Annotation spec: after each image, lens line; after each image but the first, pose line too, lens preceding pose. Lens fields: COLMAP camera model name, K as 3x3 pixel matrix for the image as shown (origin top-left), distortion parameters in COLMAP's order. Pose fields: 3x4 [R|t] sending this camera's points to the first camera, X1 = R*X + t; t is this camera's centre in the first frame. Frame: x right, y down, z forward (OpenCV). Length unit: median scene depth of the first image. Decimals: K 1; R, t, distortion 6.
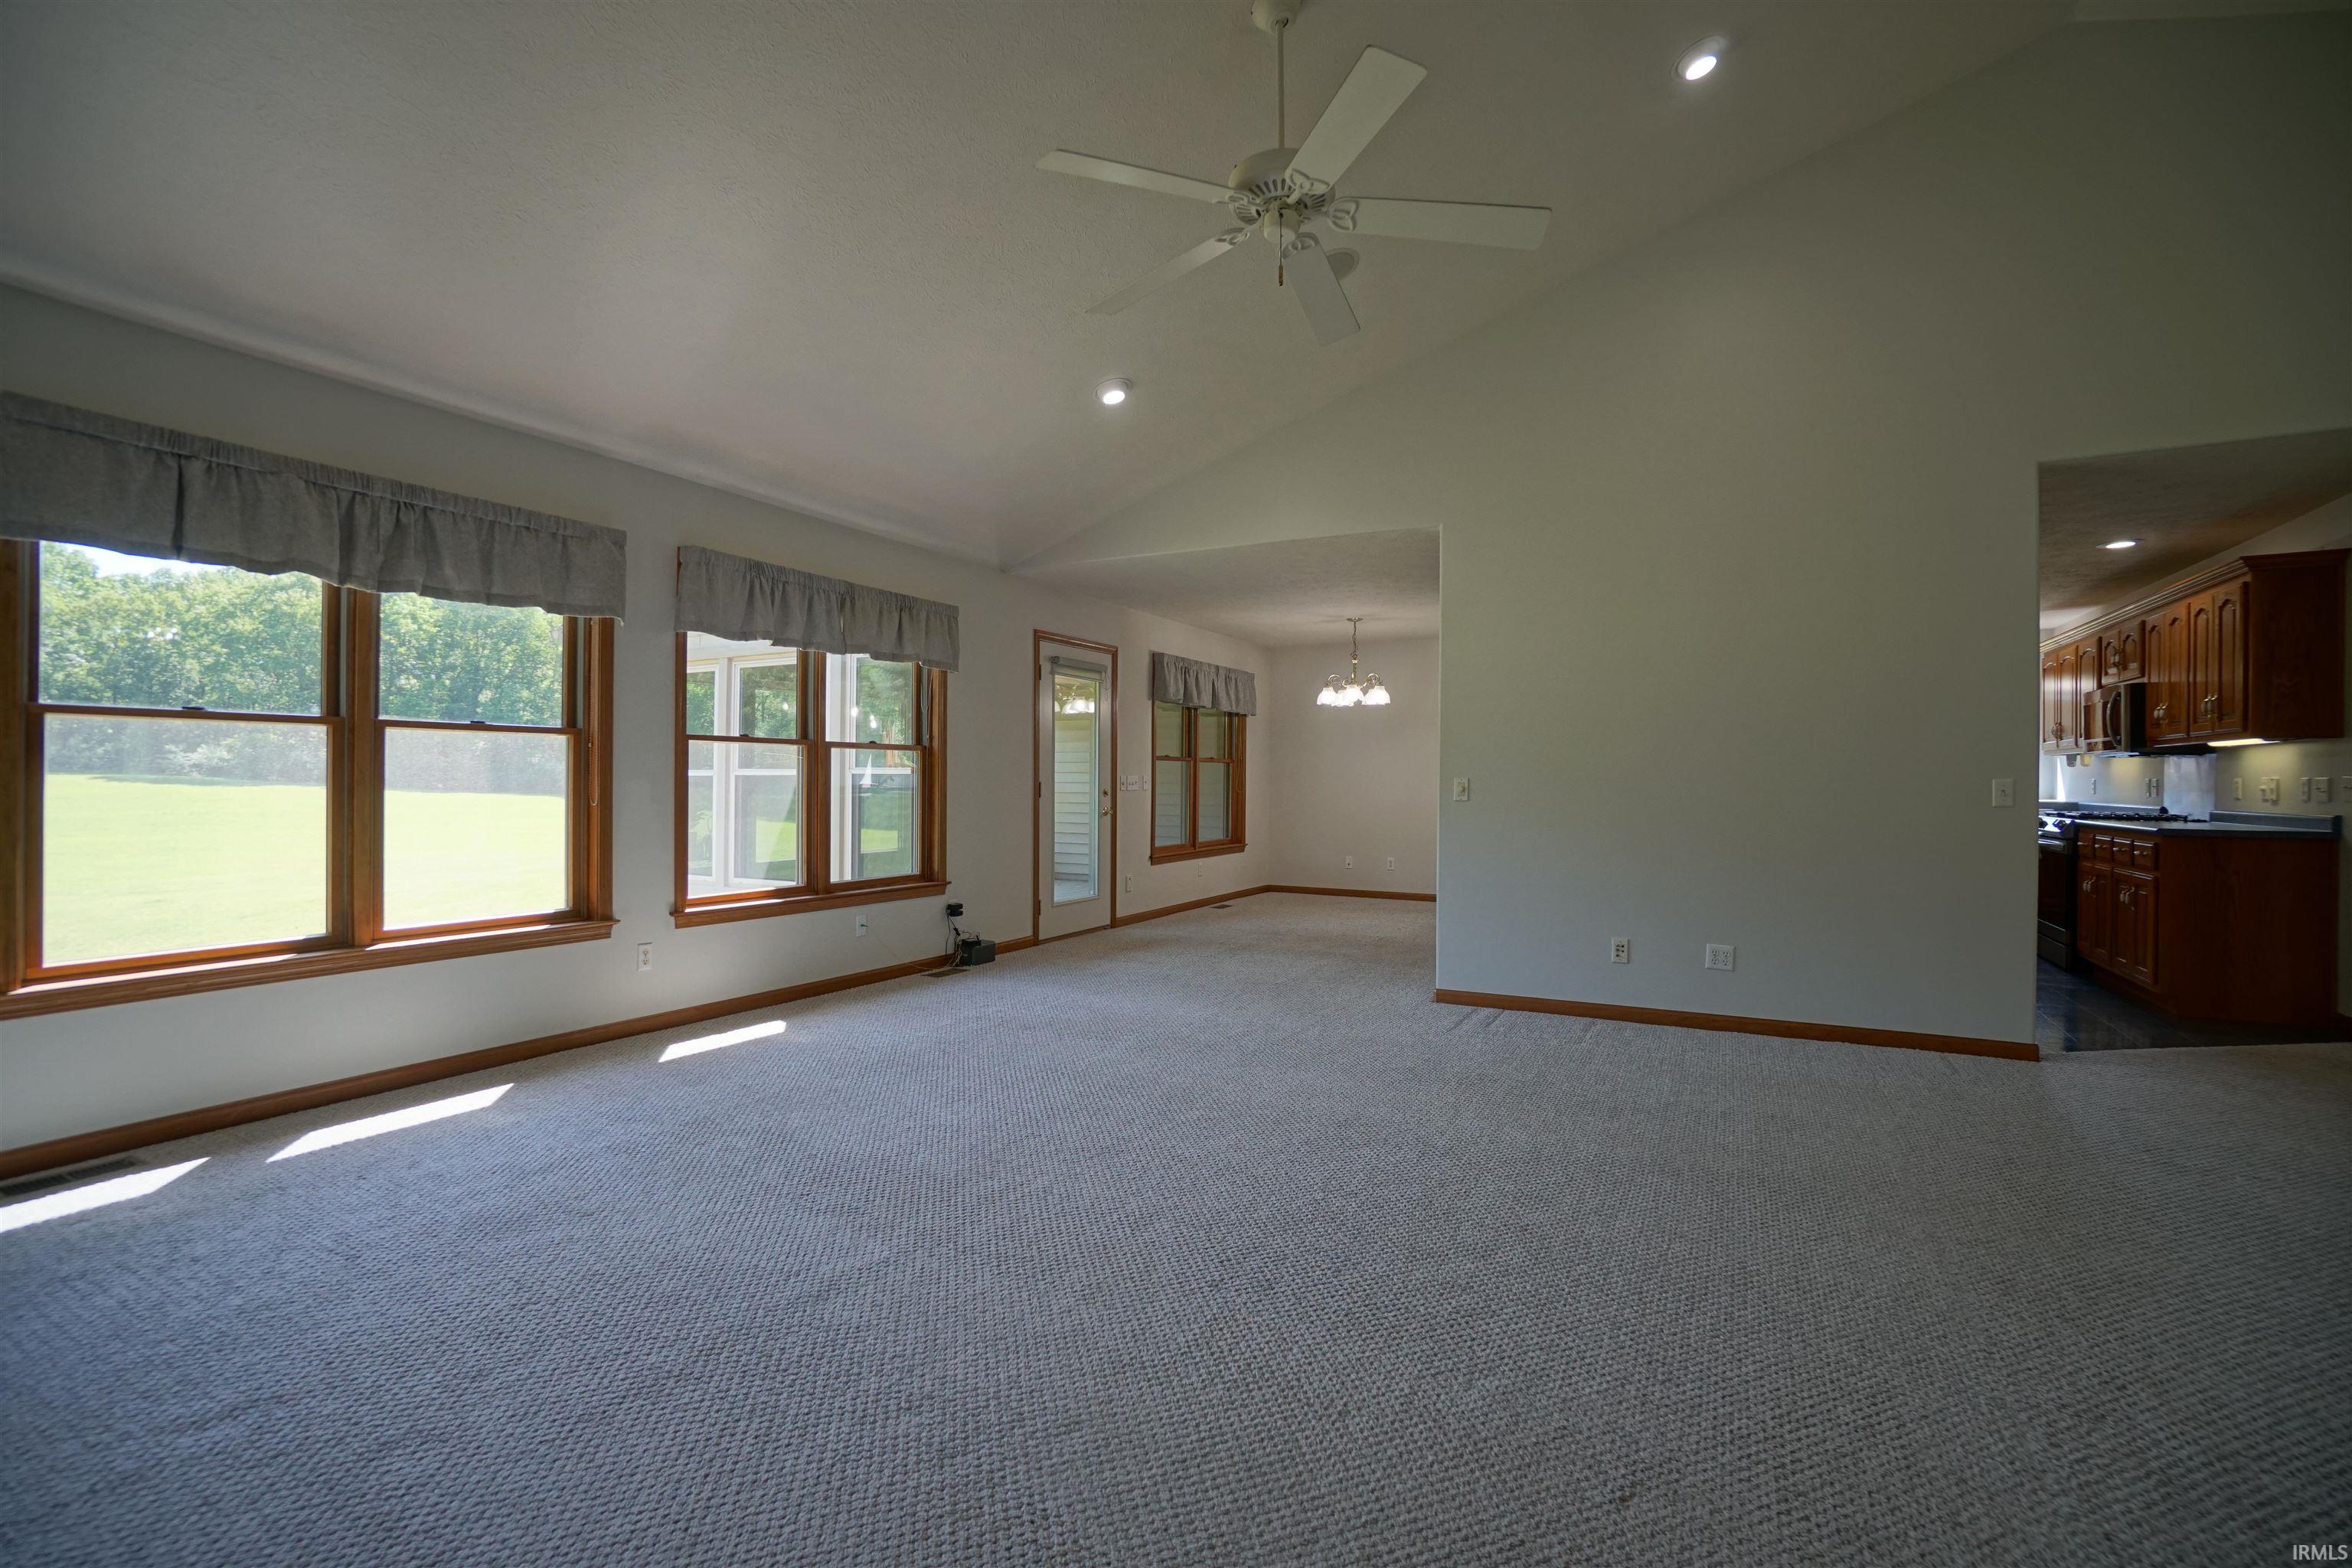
lens RADIAL K [[1039.8, 0, 1169.6], [0, 1039.8, 783.1], [0, 0, 1]] dist [-0.048085, 0.015497]
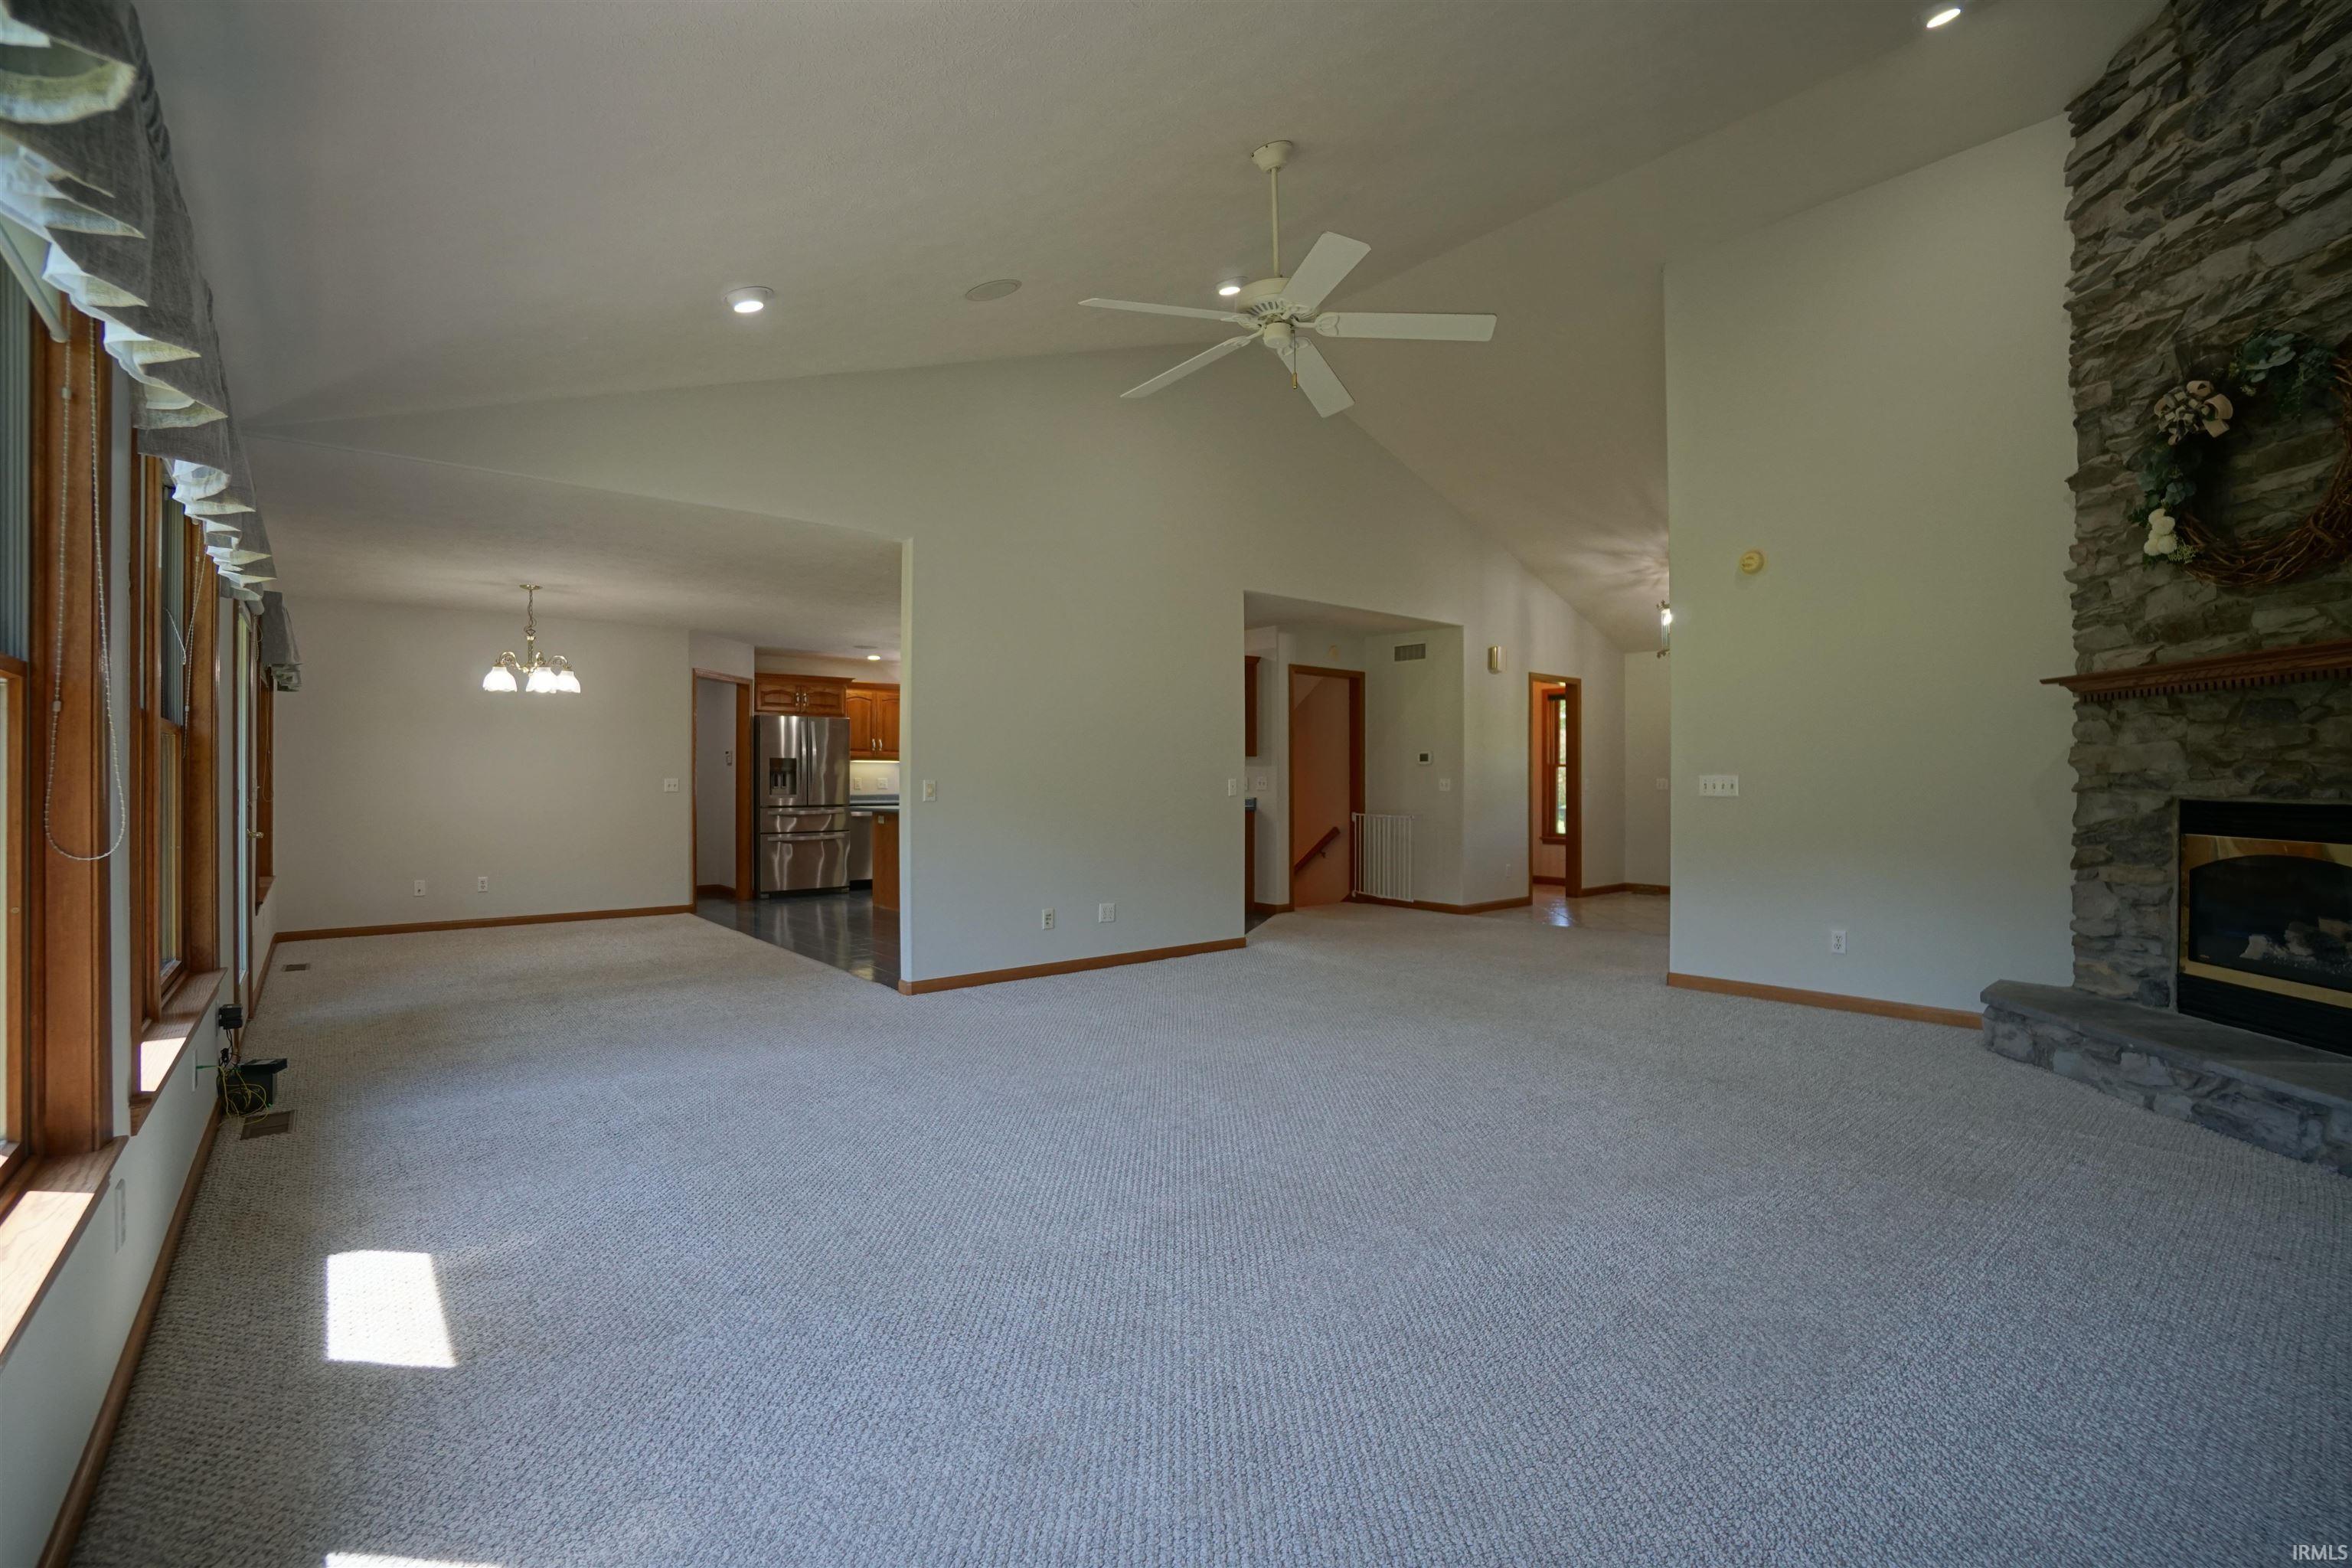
lens RADIAL K [[1039.8, 0, 1169.6], [0, 1039.8, 783.1], [0, 0, 1]] dist [-0.048085, 0.015497]
pose [[0.362509, -0.005883, 0.931962, -0.555510], [0.004527, 0.999979, 0.004551, -0.004625], [-0.931969, 0.002569, 0.362528, 0.343938]]
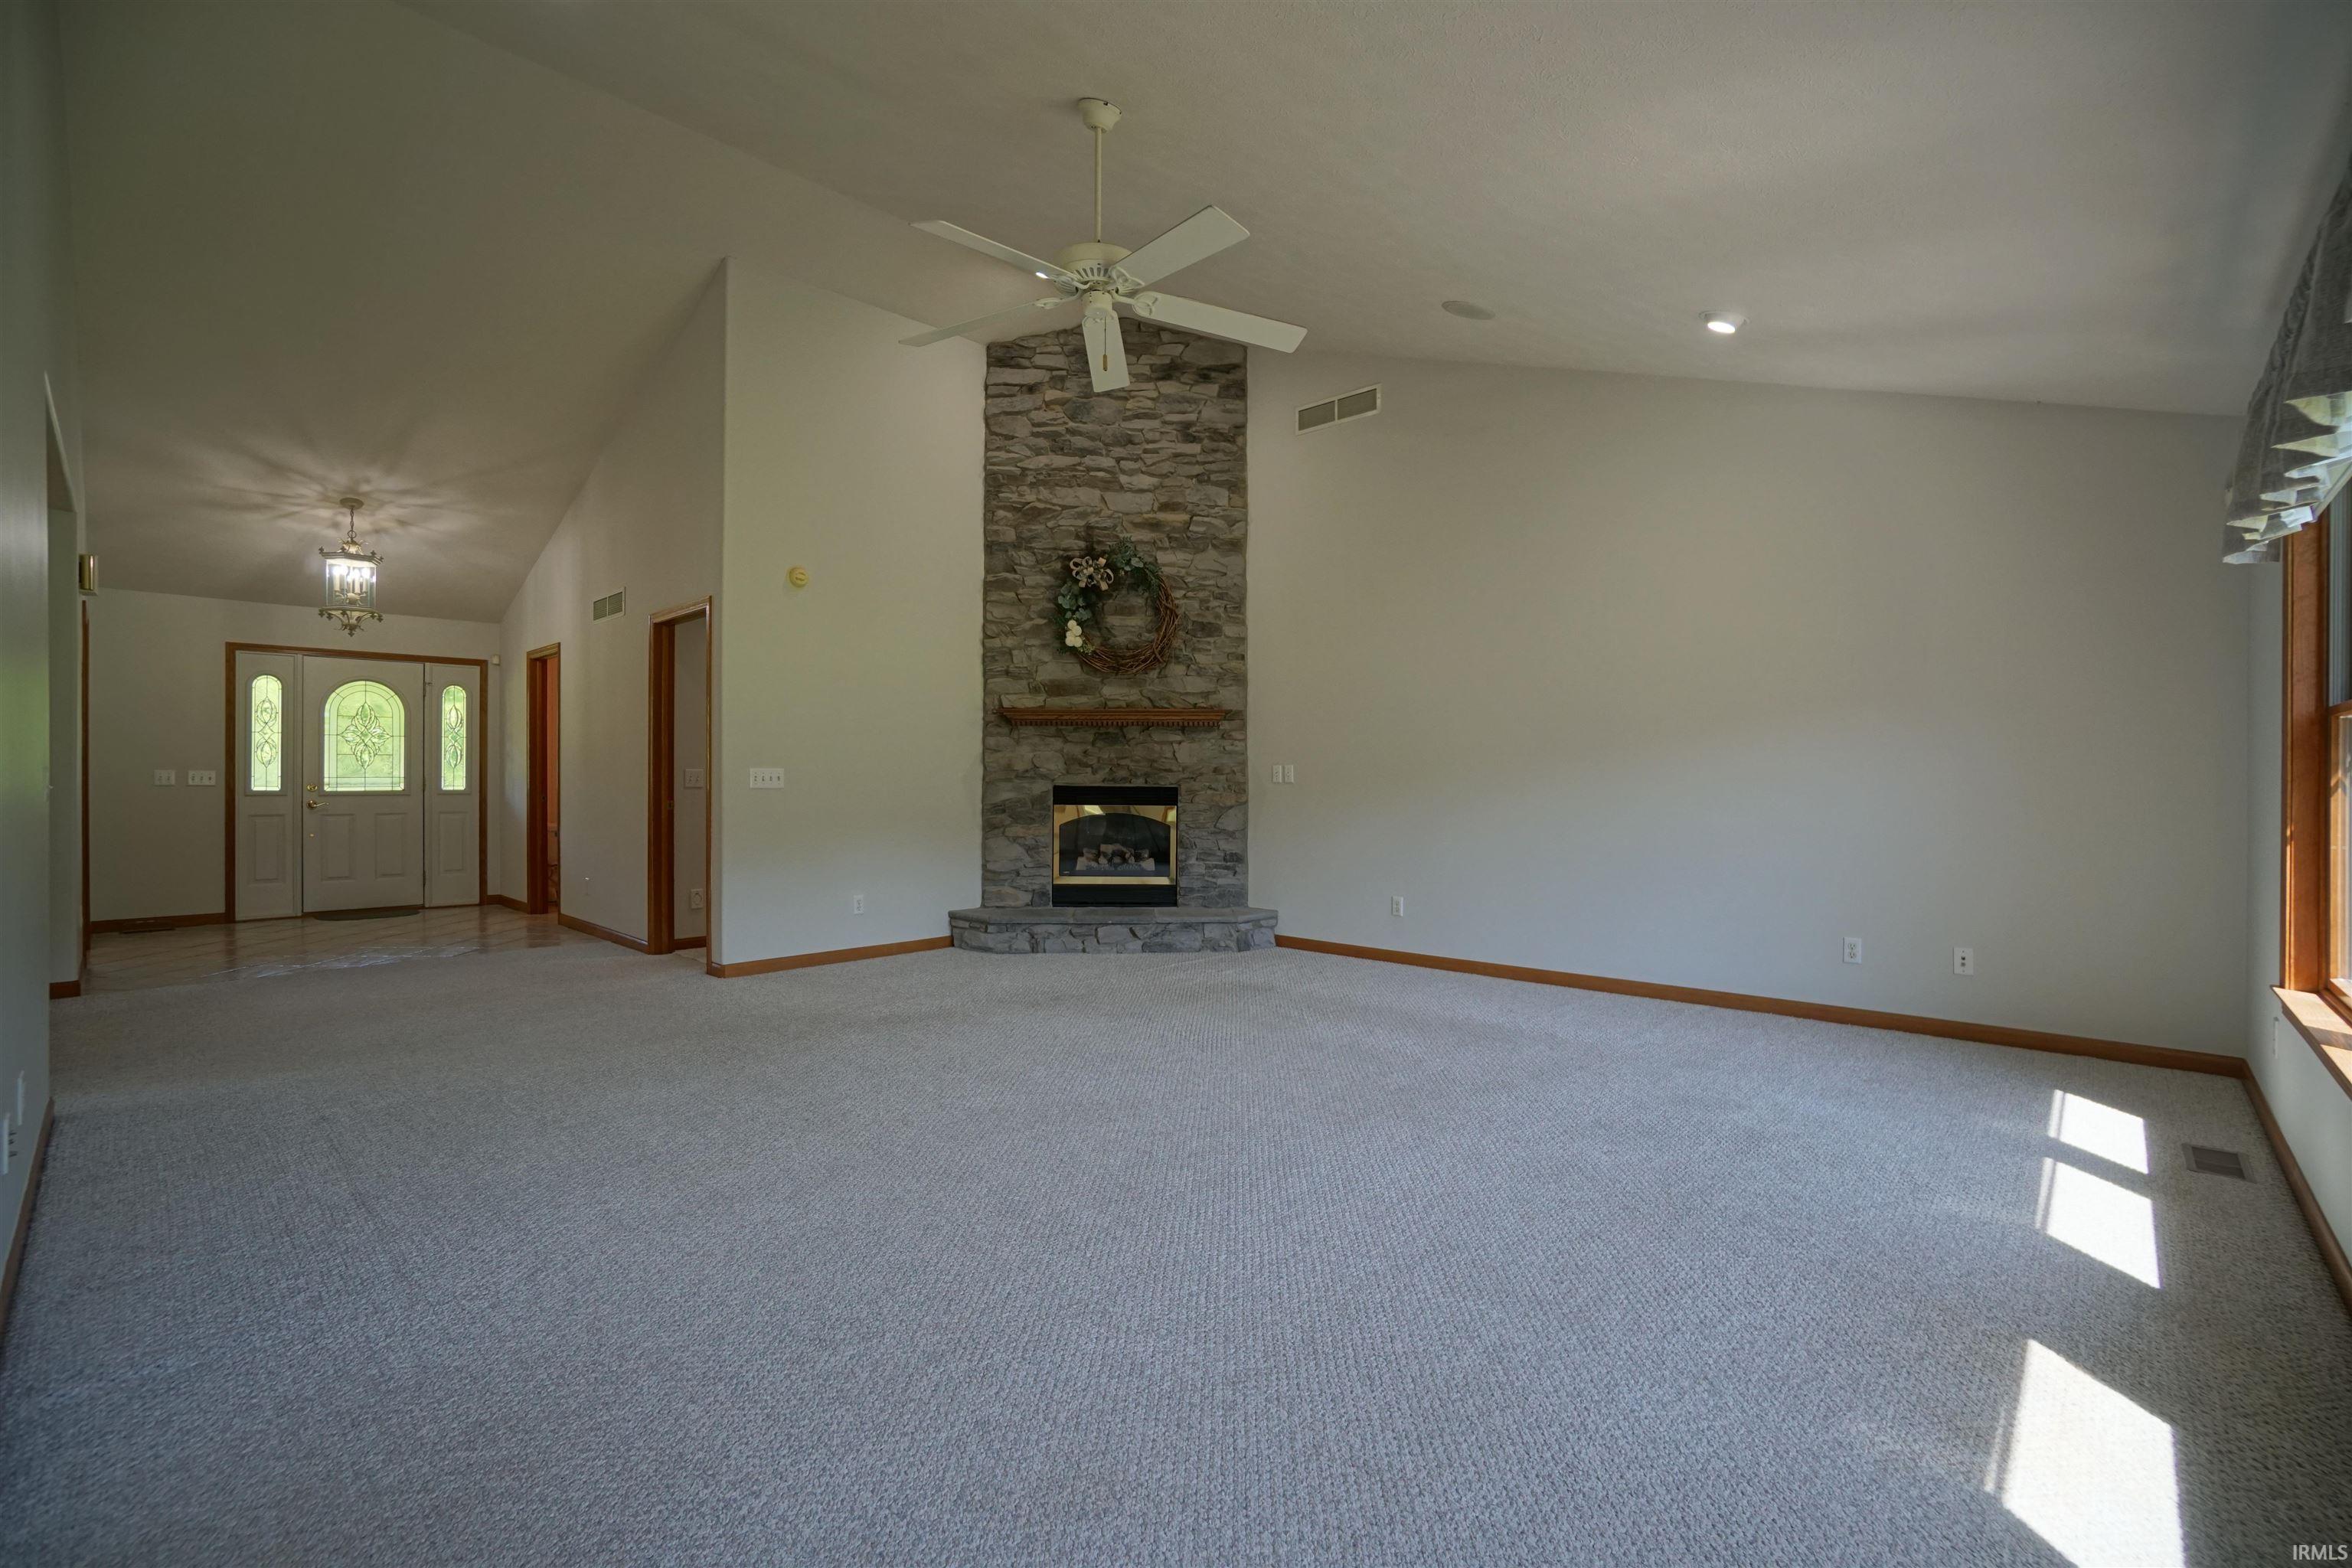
lens RADIAL K [[1035.8, 0, 1176.0], [0, 1035.8, 784.0], [0, 0, 1]] dist [-0.074098, 0.034040]
pose [[-0.968112, -0.009195, 0.250350, -0.141388], [-0.006591, 0.999915, 0.011238, -0.003554], [-0.250433, 0.009230, -0.968090, 1.069471]]
